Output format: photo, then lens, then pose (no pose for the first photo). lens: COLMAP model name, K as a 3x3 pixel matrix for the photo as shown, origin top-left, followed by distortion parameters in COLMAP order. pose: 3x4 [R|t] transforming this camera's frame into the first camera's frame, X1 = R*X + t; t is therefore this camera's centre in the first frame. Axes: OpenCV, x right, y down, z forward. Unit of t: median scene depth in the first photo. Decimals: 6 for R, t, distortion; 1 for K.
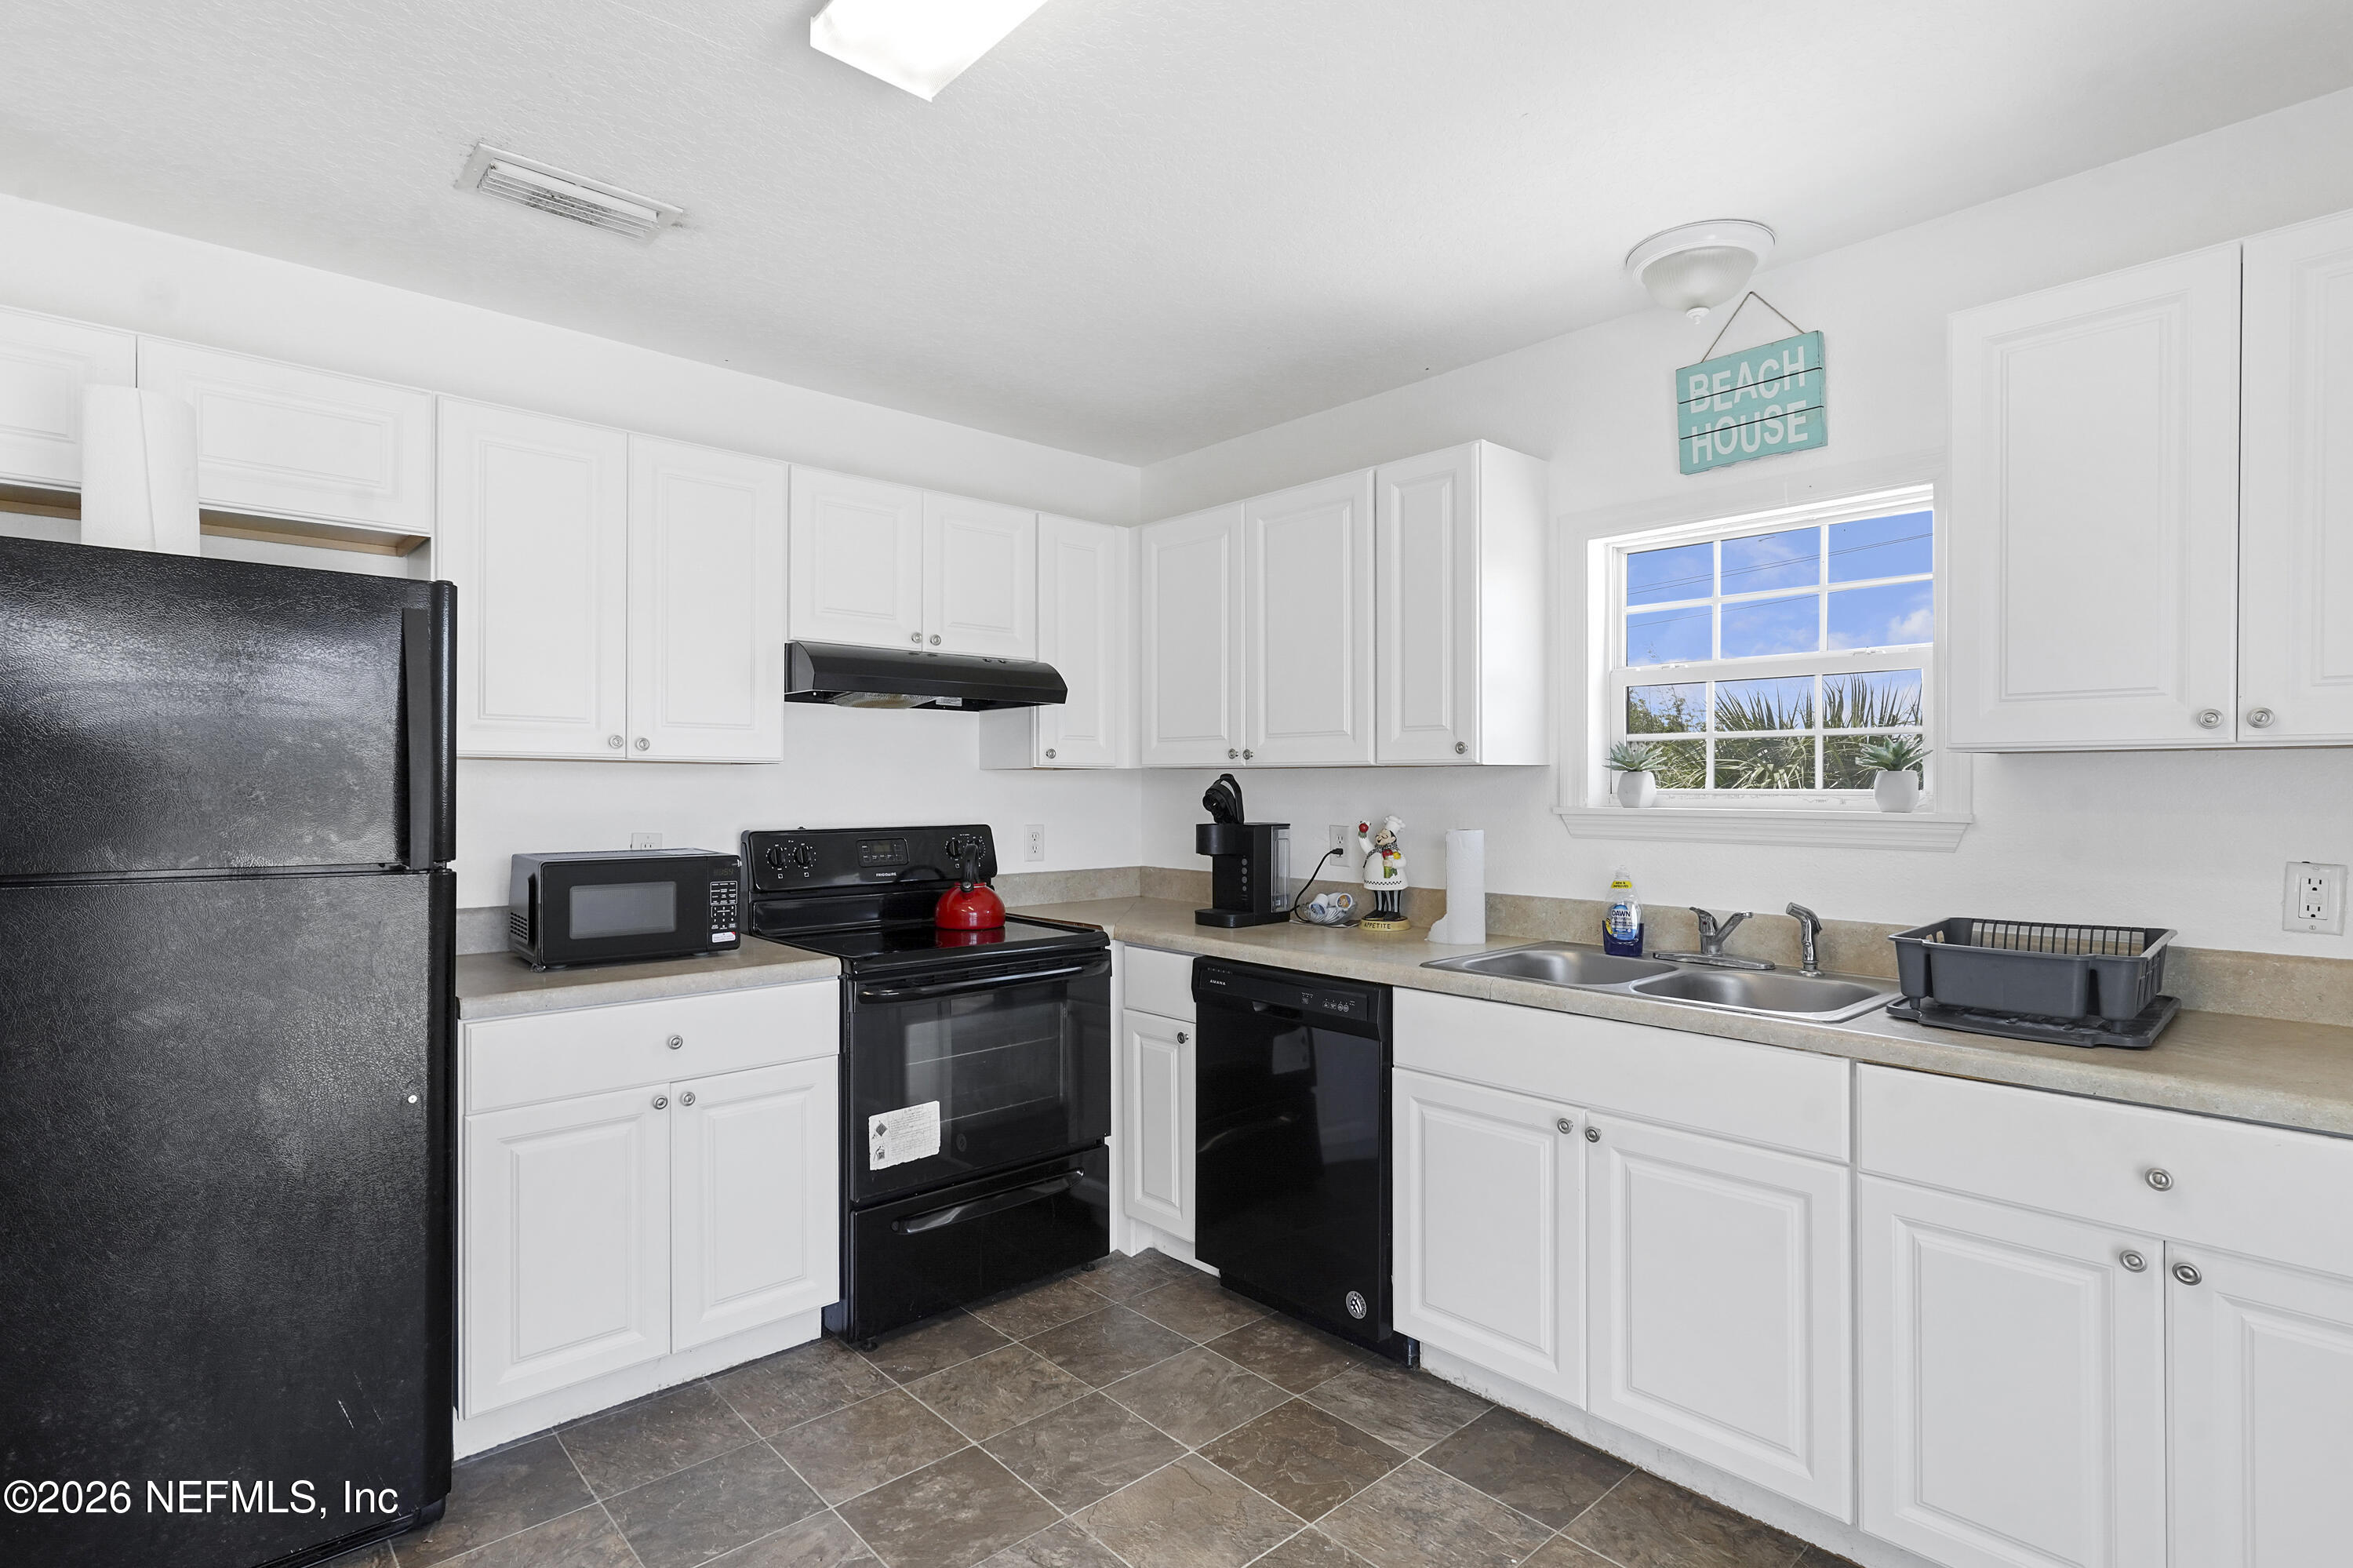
lens RADIAL K [[1142.6, 0, 1198.3], [0, 1142.6, 789.4], [0, 0, 1]] dist [-0.004521, -0.000531]
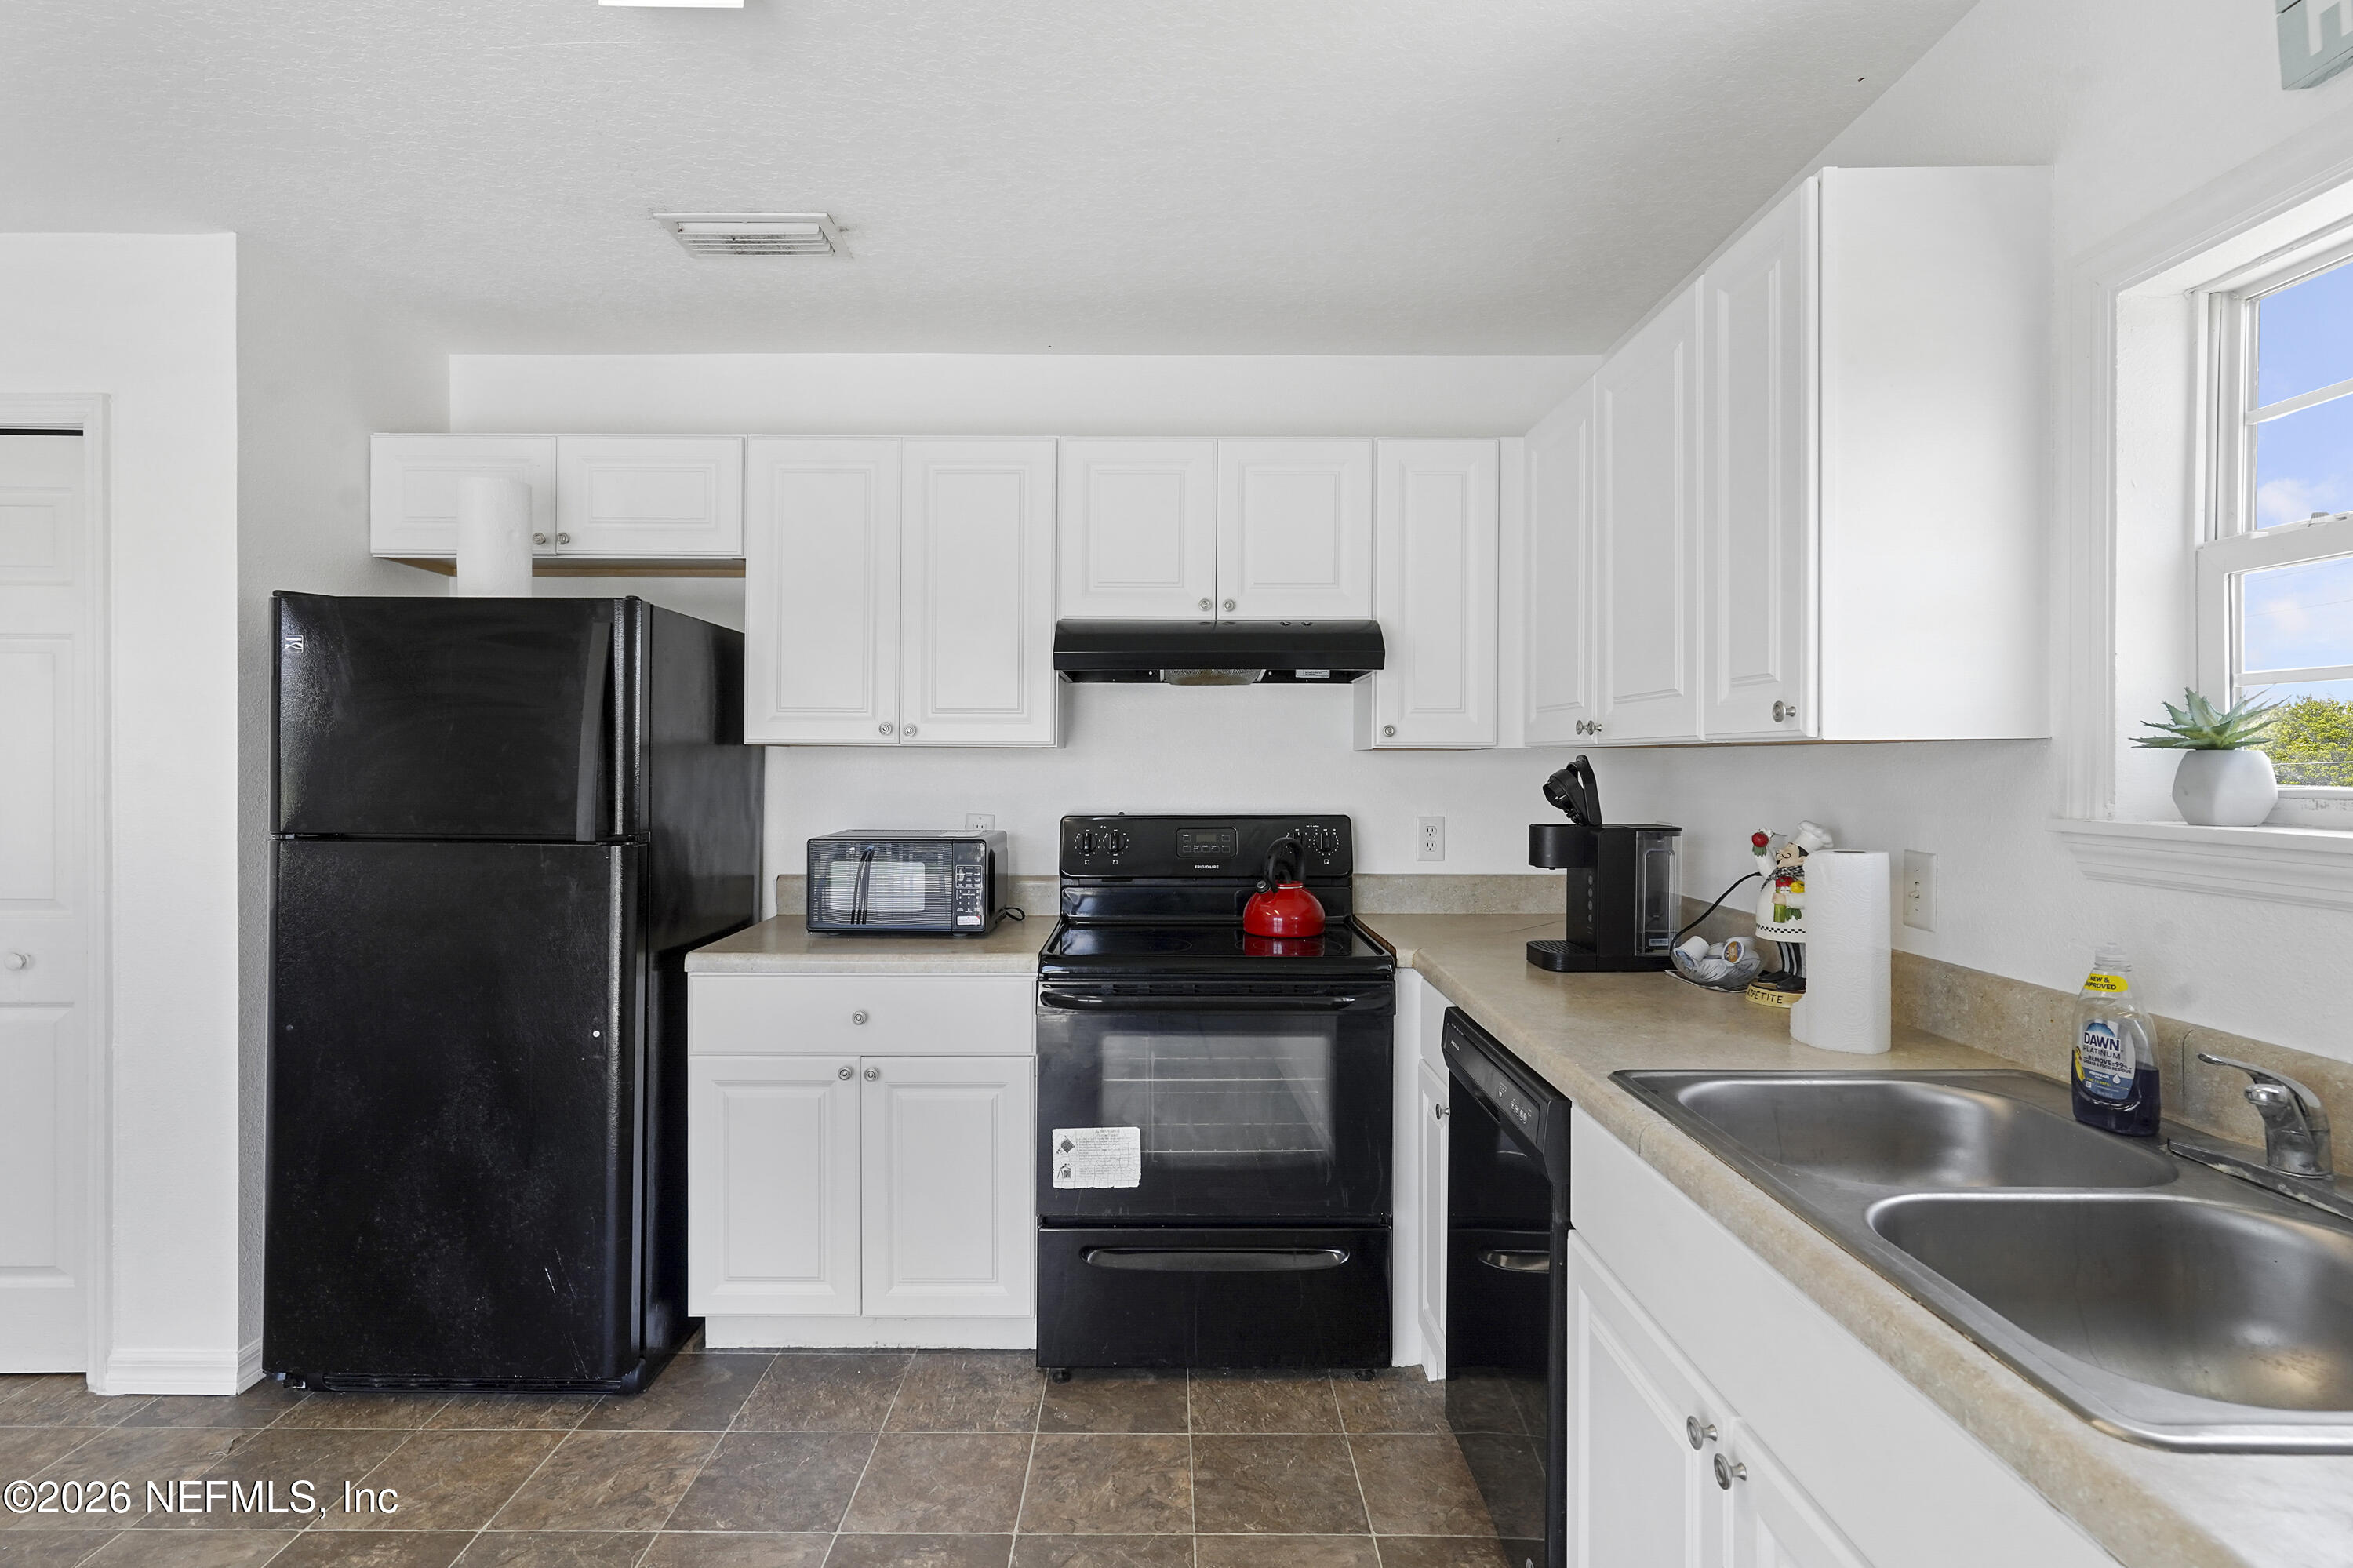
lens RADIAL K [[1169.3, 0, 1182.0], [0, 1169.3, 770.9], [0, 0, 1]] dist [0.001547, 0.001340]
pose [[0.737242, 0.005846, -0.675604, 0.394946], [-0.003596, 0.999982, 0.004729, -0.007657], [0.675619, -0.001057, 0.737250, 0.343686]]
